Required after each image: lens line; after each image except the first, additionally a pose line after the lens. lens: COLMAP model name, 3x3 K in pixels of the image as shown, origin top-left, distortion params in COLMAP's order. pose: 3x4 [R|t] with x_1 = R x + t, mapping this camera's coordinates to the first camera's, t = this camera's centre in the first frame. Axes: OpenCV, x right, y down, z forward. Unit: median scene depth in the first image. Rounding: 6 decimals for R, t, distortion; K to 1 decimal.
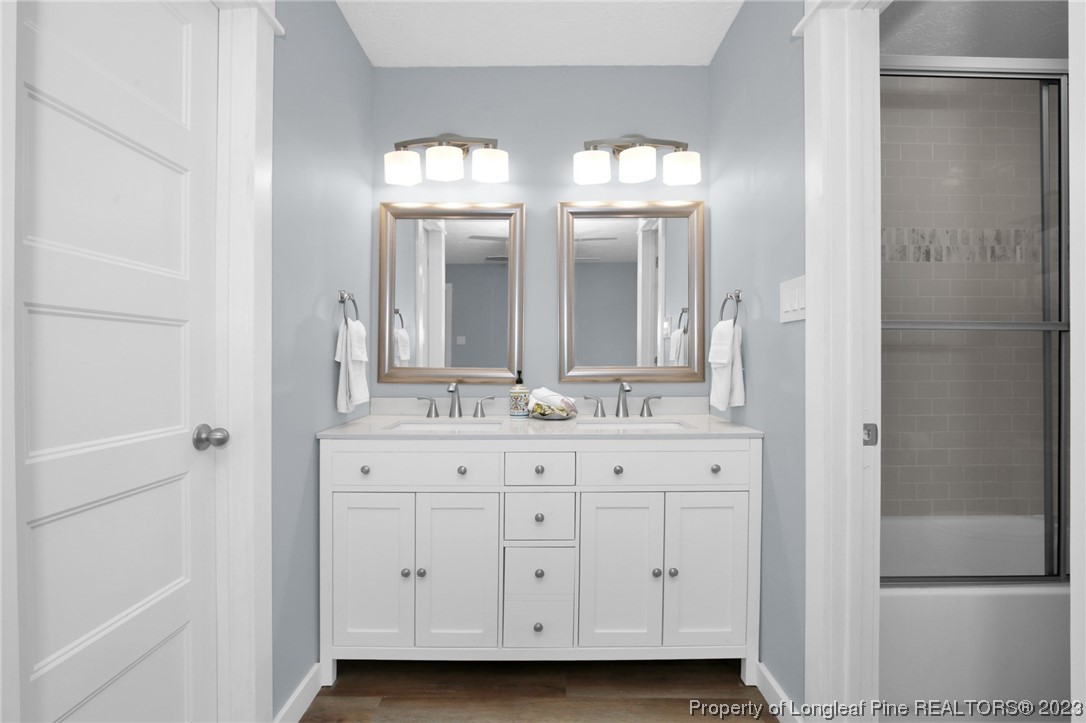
lens RADIAL K [[503.1, 0, 543.4], [0, 503.1, 363.9], [0, 0, 1]] dist [-0.034748, 0.005671]
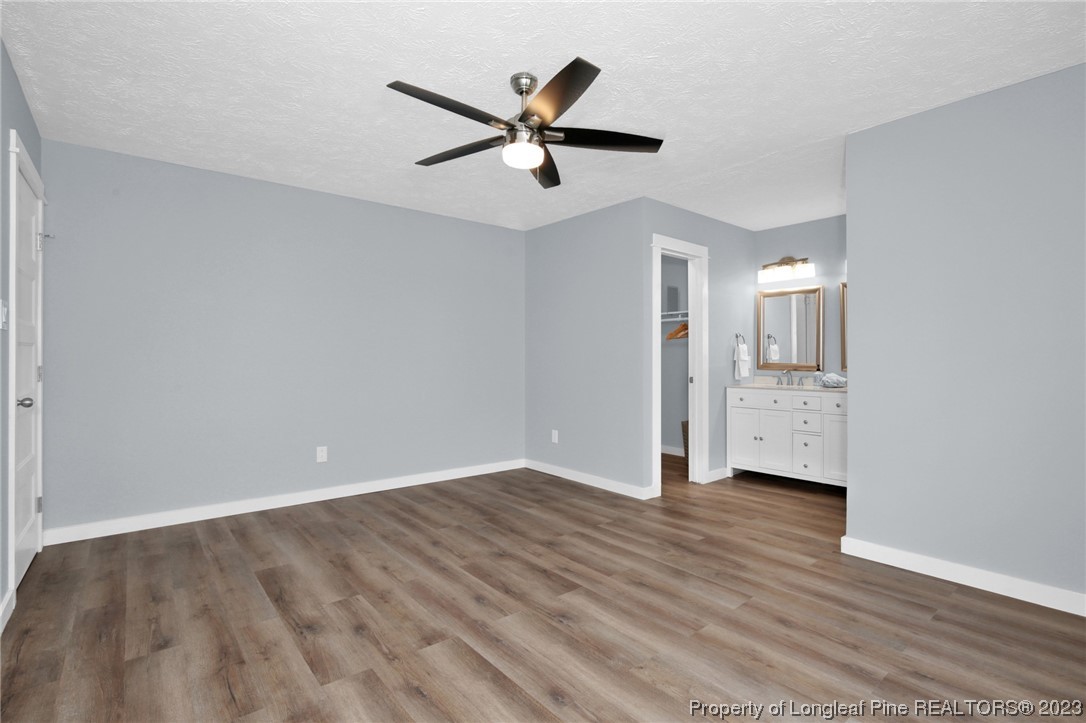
lens RADIAL K [[503.1, 0, 544.2], [0, 503.1, 357.2], [0, 0, 1]] dist [-0.034748, 0.005671]
pose [[0.646011, -0.001112, -0.763327, 0.794715], [-0.006609, 0.999953, -0.007051, 0.003068], [0.763300, 0.009600, 0.645973, -1.233140]]
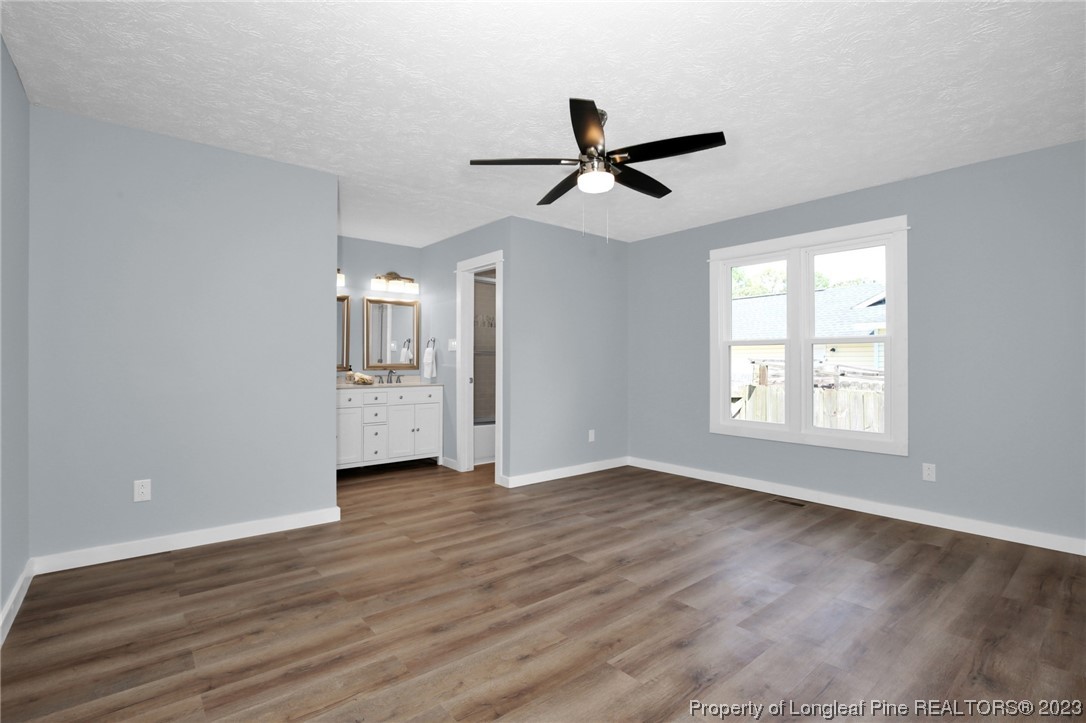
lens RADIAL K [[503.1, 0, 538.0], [0, 503.1, 367.5], [0, 0, 1]] dist [-0.034748, 0.005671]
pose [[0.771080, -0.003216, 0.636730, -0.858765], [-0.001924, 0.999971, 0.007380, 0.003366], [-0.636735, -0.006915, 0.771052, -1.407887]]
